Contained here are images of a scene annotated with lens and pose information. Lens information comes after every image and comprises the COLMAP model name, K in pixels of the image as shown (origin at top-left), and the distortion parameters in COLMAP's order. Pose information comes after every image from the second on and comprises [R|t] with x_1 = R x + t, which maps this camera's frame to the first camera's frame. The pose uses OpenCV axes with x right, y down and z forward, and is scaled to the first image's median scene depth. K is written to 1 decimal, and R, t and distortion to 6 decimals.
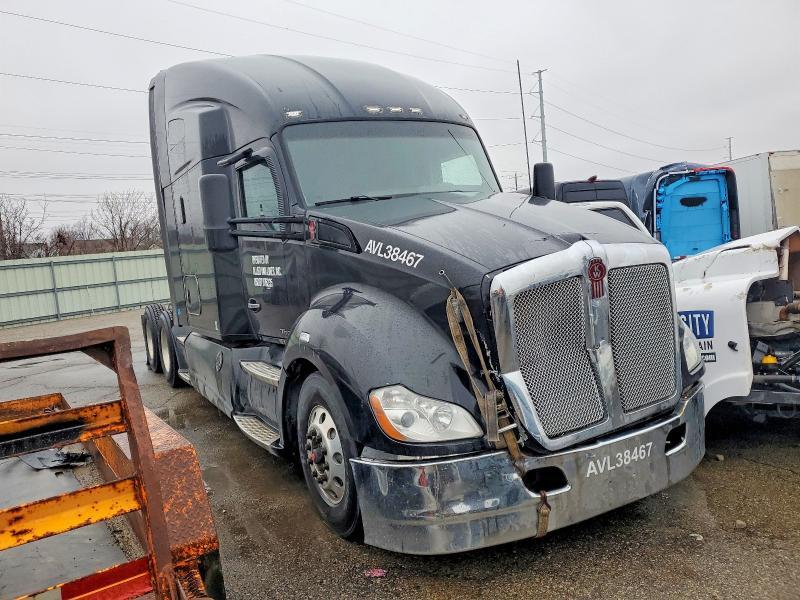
lens RADIAL K [[664.4, 0, 400.1], [0, 664.4, 277.0], [0, 0, 1]] dist [-0.003525, -0.002341]
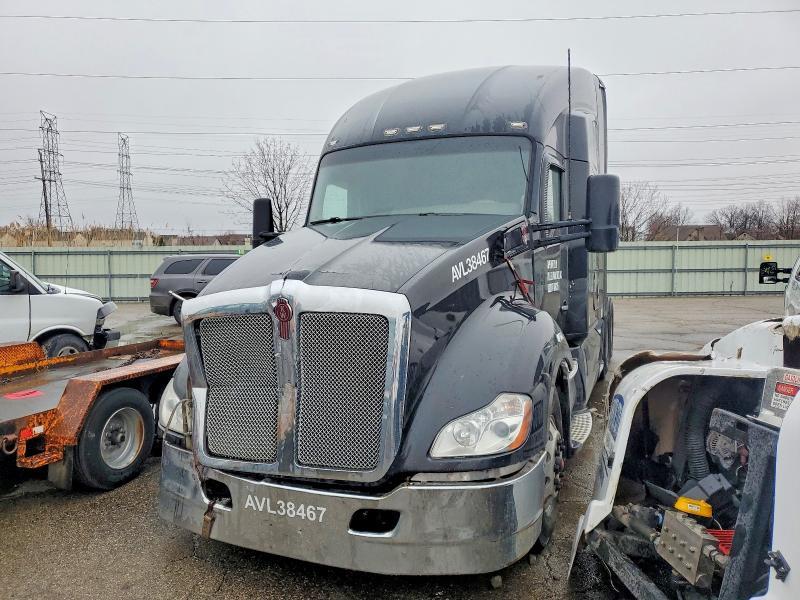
lens RADIAL K [[629.8, 0, 400.0], [0, 629.8, 300.0], [0, 0, 1]] dist [-0.003018, -0.004941]
pose [[0.606200, 0.134055, -0.783933, 1.044535], [-0.084699, 0.990968, 0.103963, -0.125822], [0.790789, 0.003376, 0.612079, 0.540593]]
